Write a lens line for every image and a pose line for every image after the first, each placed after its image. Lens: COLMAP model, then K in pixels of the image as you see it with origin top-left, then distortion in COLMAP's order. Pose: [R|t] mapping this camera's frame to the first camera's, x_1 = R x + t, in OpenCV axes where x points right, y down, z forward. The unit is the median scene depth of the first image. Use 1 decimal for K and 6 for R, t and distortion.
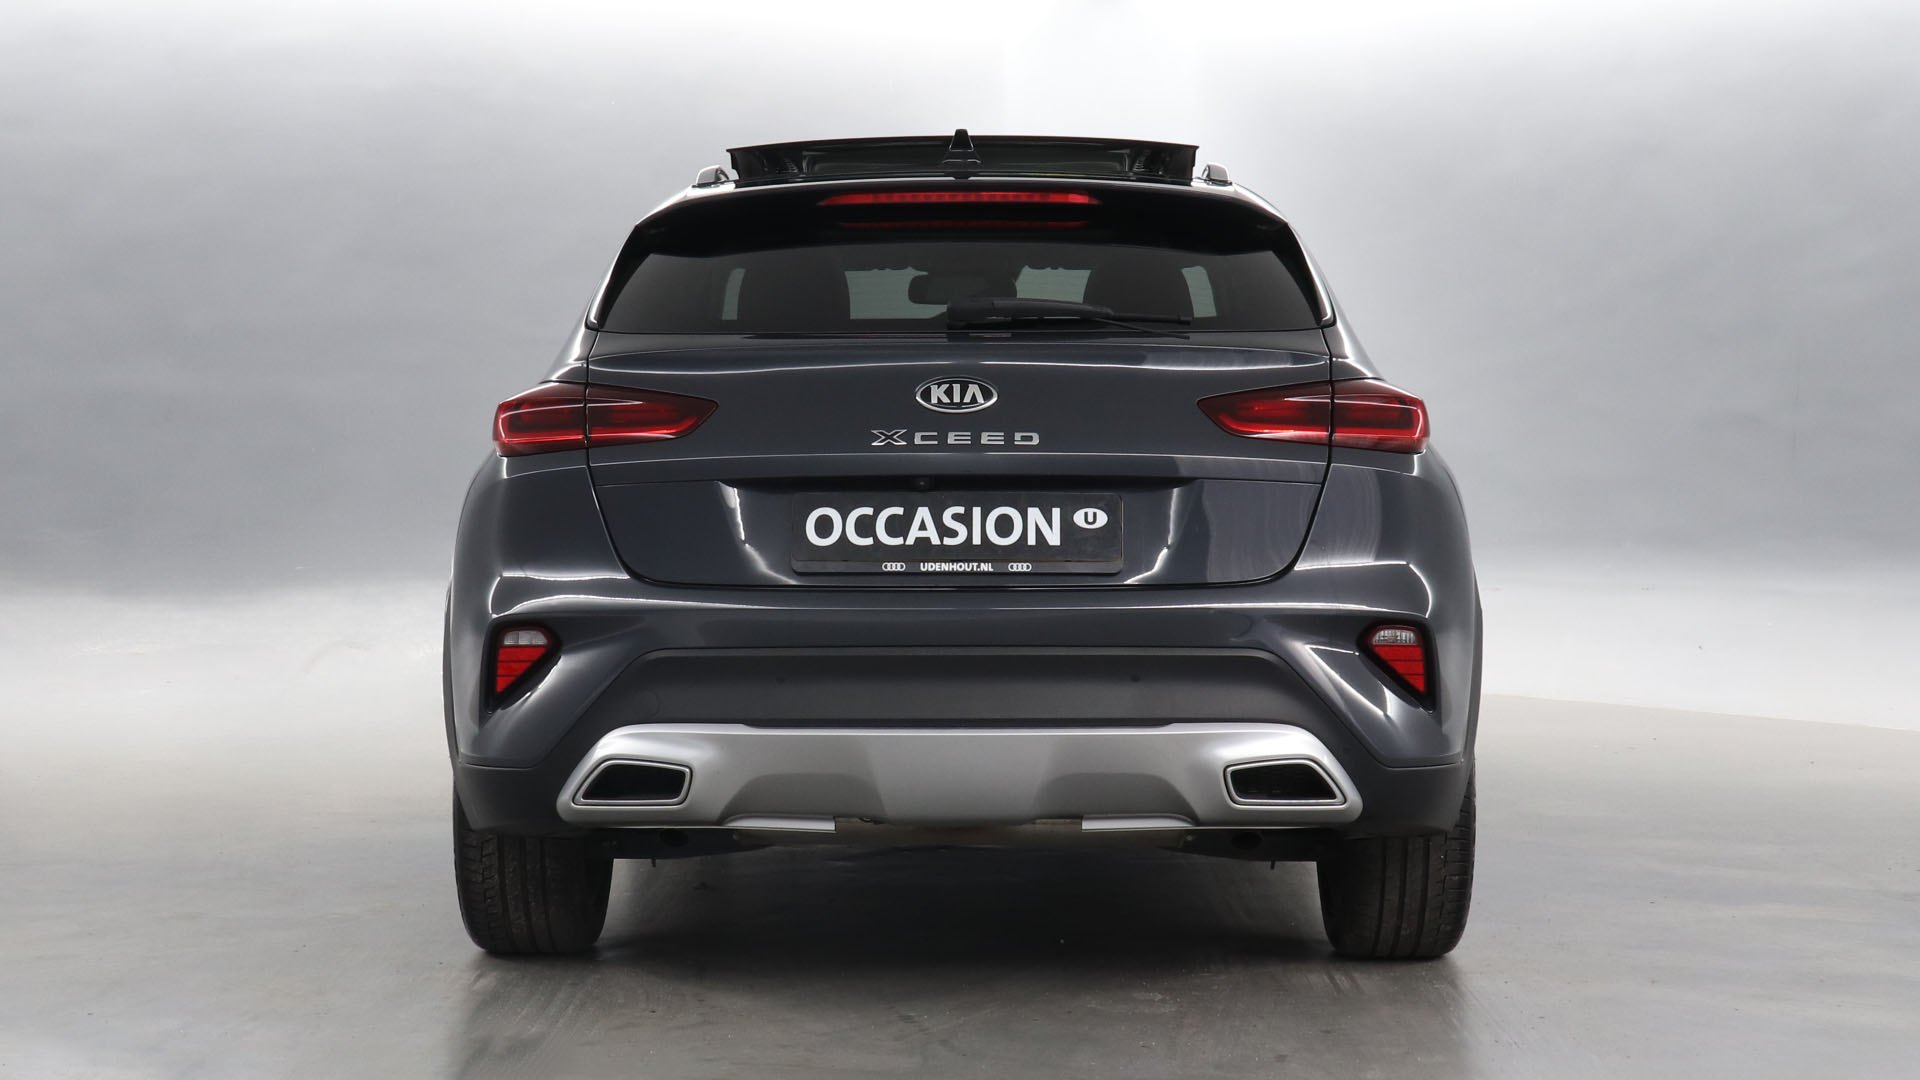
lens RADIAL K [[3110.8, 0, 960.0], [0, 3110.8, 540.0], [0, 0, 1]] dist [-0.035545, -0.052701]
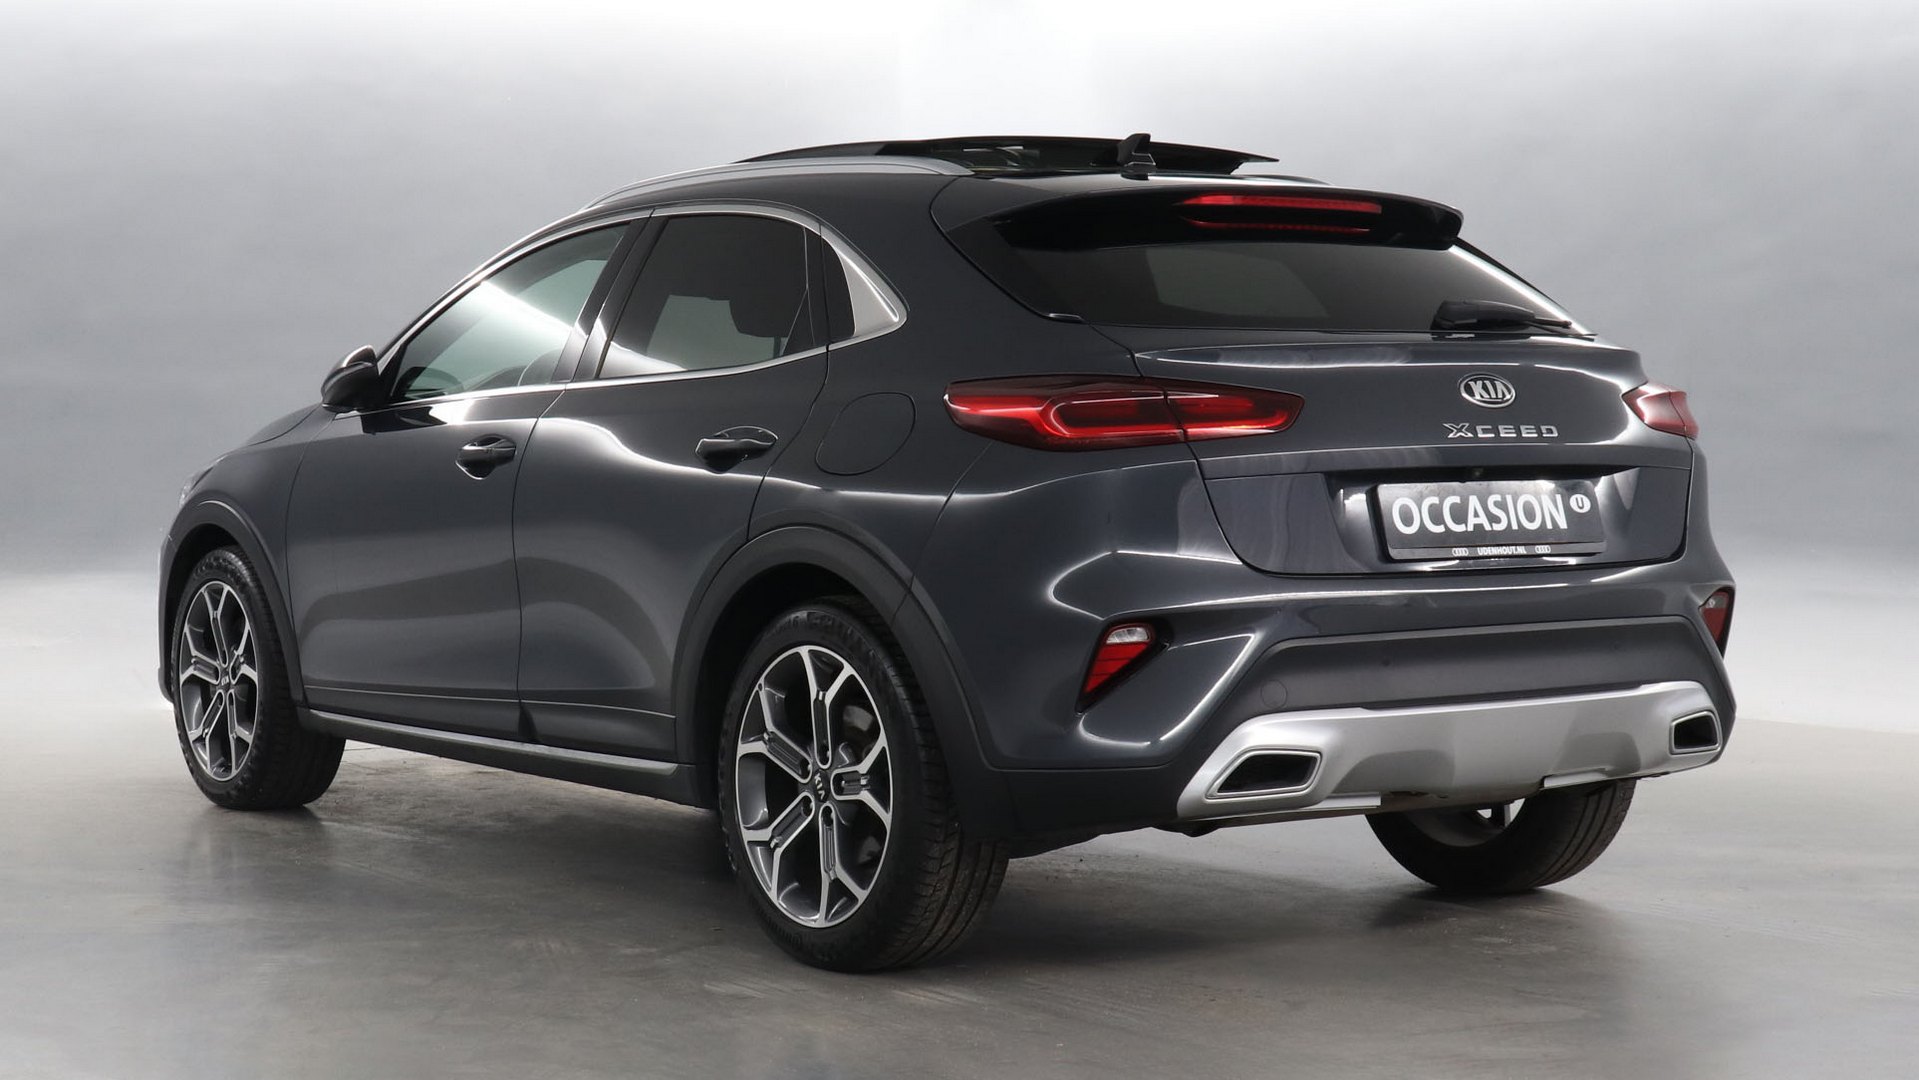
lens RADIAL K [[3109.2, 0, 959.5], [0, 3109.2, 540.0], [0, 0, 1]] dist [-0.035545, -0.052701]
pose [[0.807969, -0.024591, 0.588712, -0.784862], [0.023114, 0.999682, 0.010035, -0.010140], [-0.588772, 0.005500, 0.808280, 0.239825]]
